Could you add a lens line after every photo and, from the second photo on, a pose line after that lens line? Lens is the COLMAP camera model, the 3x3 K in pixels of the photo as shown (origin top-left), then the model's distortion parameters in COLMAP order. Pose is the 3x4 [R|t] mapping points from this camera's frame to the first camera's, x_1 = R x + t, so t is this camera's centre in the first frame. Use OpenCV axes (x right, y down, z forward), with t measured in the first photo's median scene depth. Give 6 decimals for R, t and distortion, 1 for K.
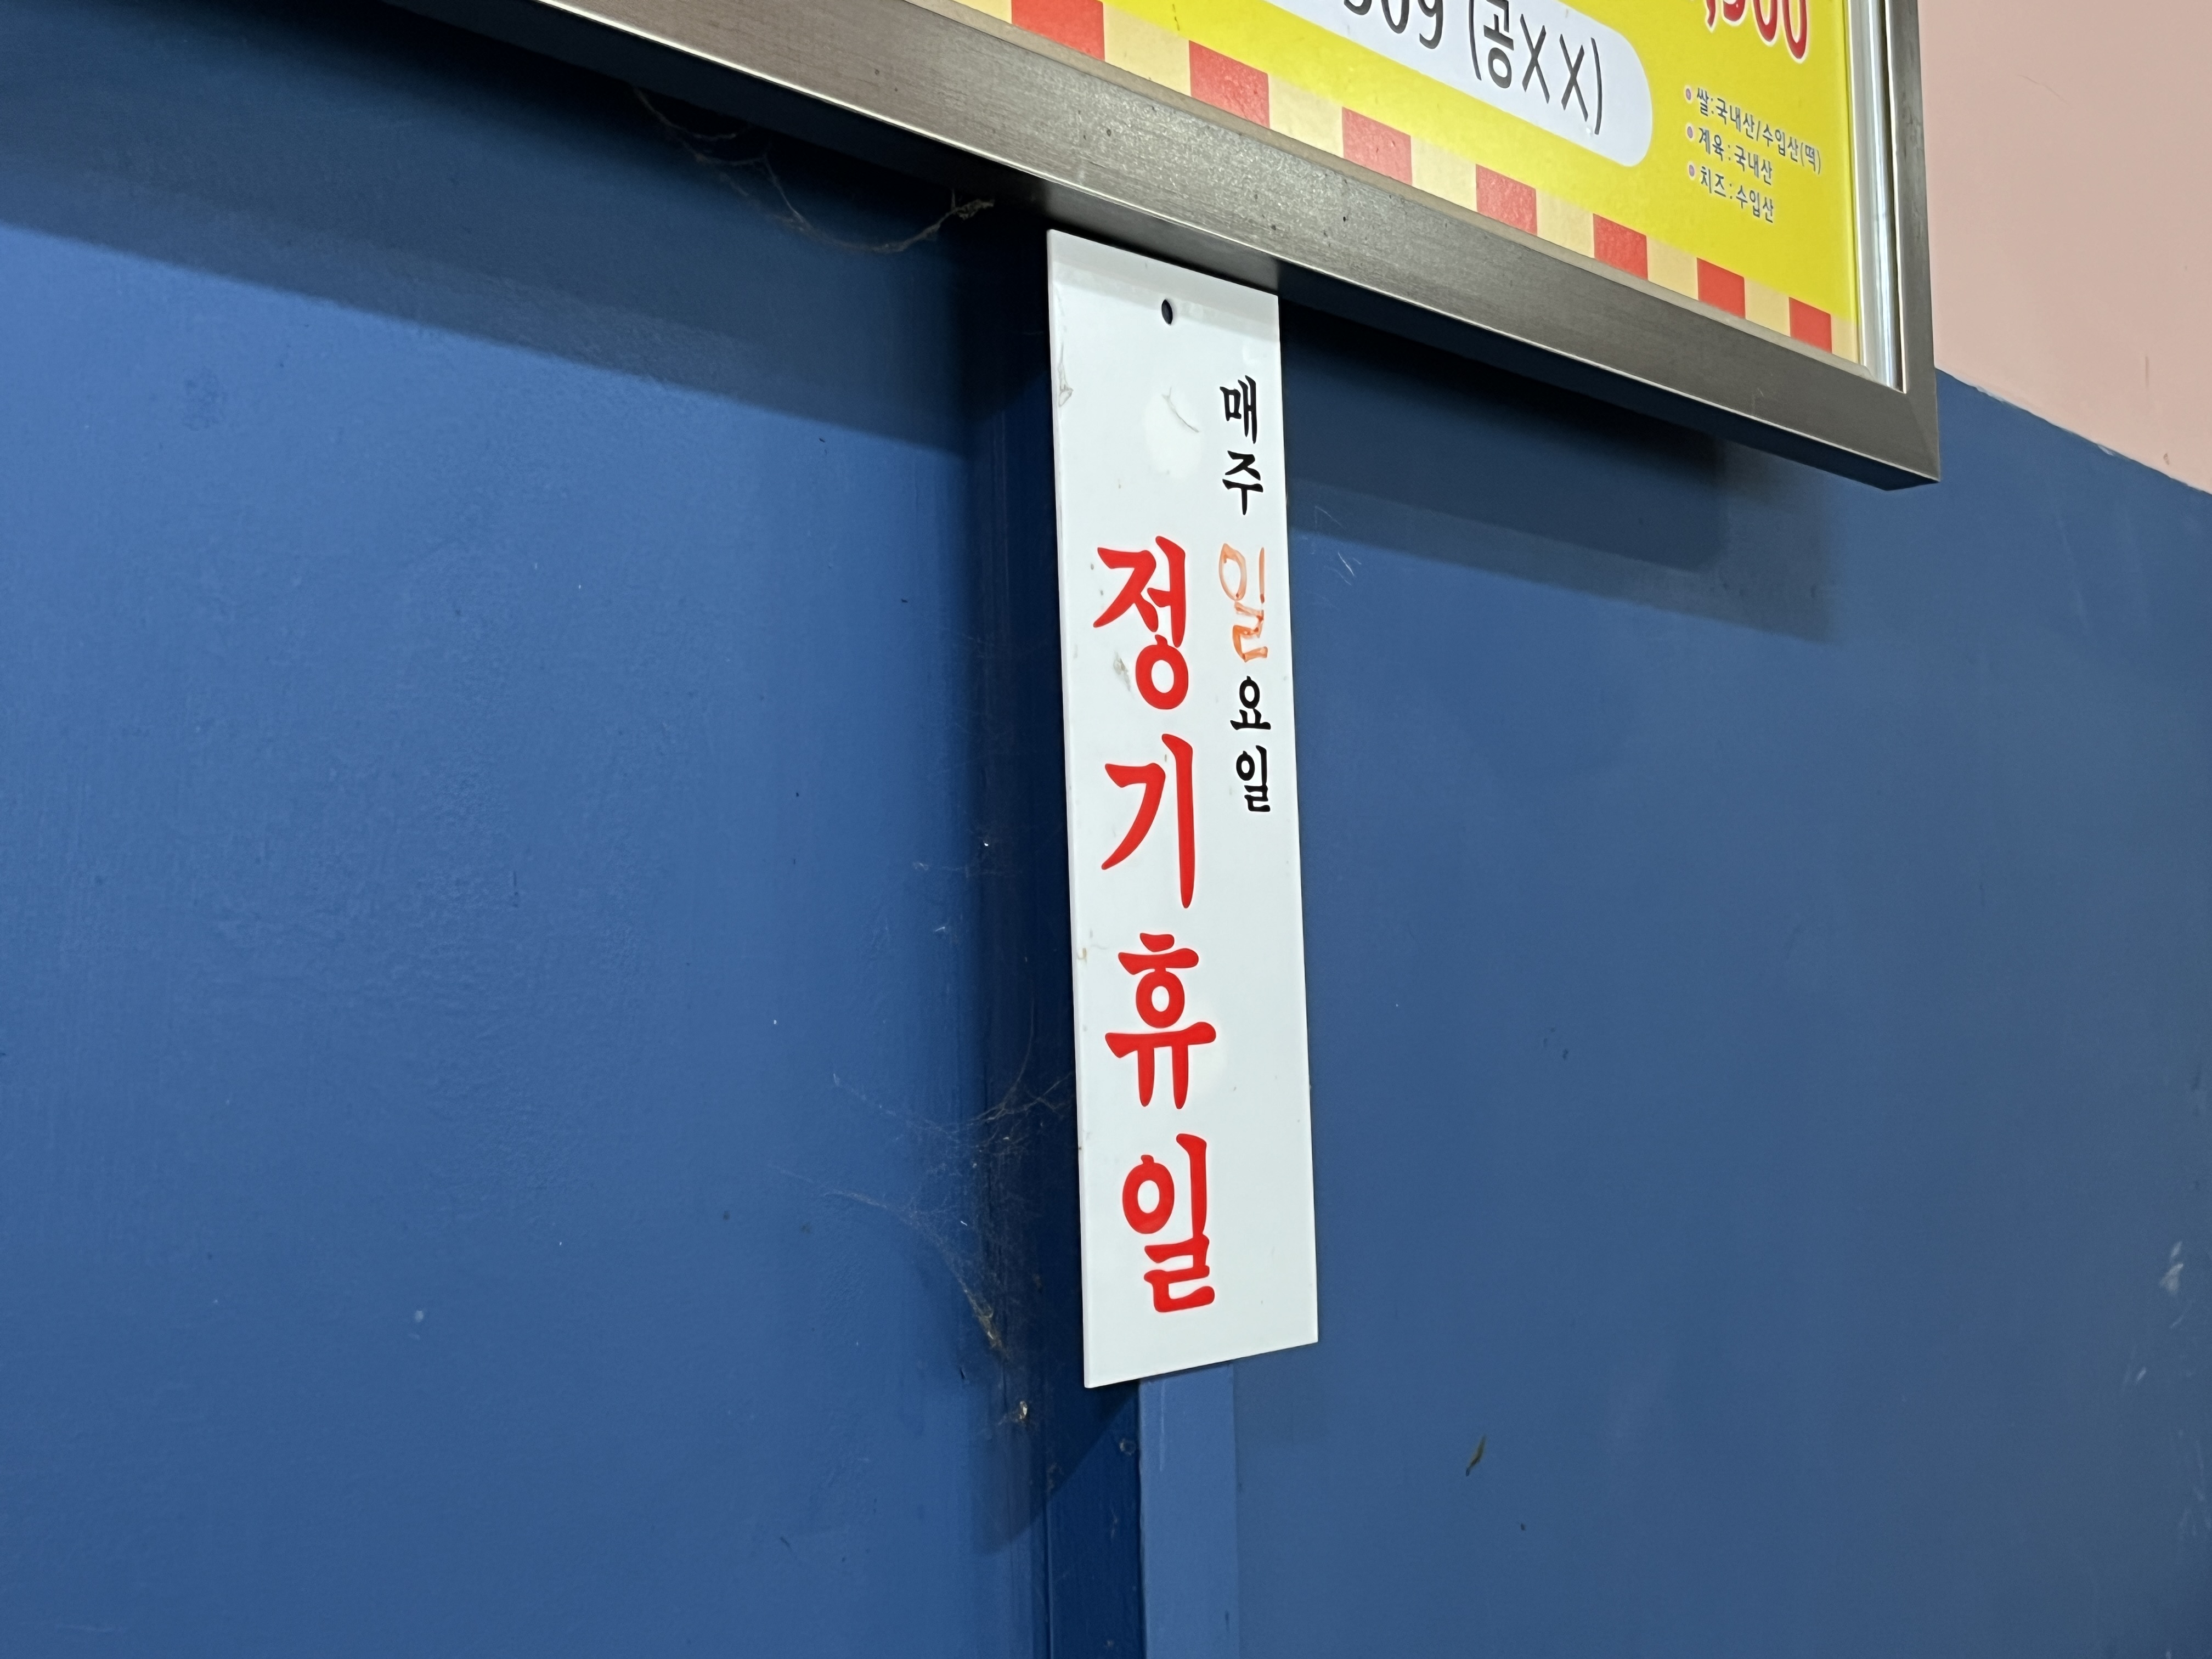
lens RADIAL K [[2701.5, 0, 1106.4], [0, 2701.5, 833.3], [0, 0, 1]] dist [0.069590, 0.000000]
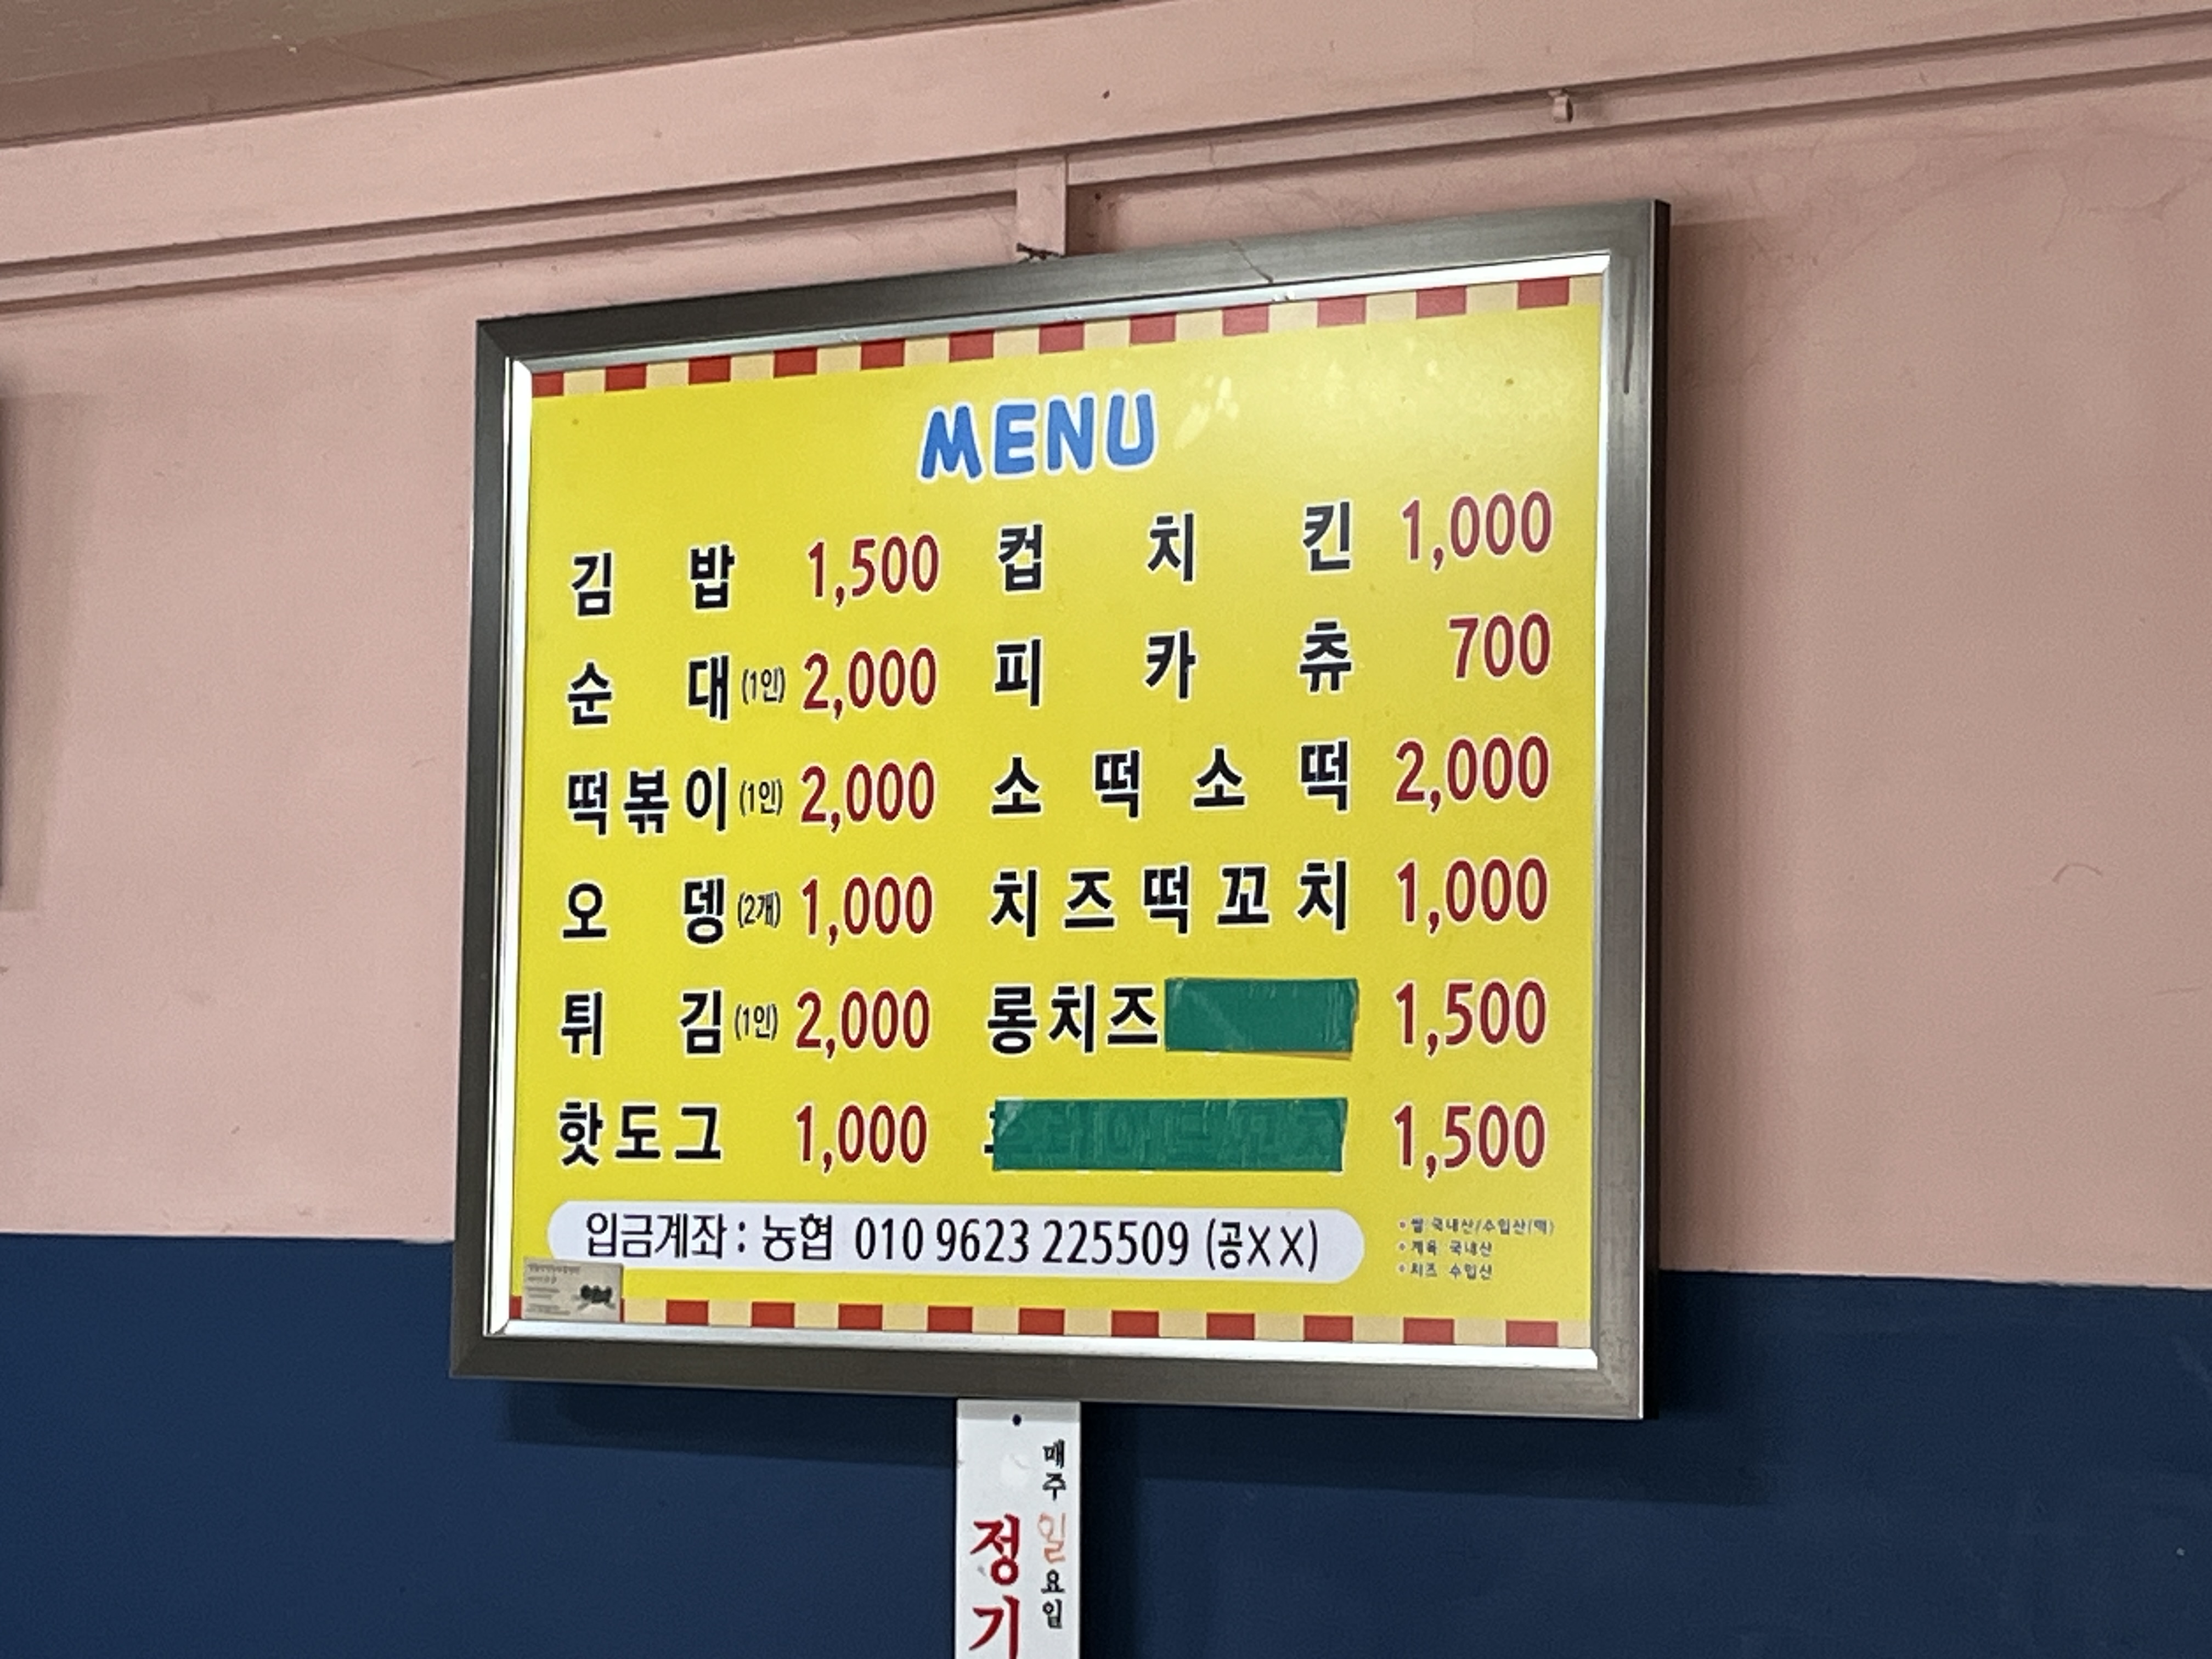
lens RADIAL K [[5339.6, 0, 1106.3], [0, 5339.6, 829.1], [0, 0, 1]] dist [-0.045582, 0.000000]
pose [[0.126680, -0.061499, -0.990035, 4.692743], [0.043670, 0.997454, -0.056372, -0.436983], [0.990982, -0.036093, 0.129043, 0.467684]]
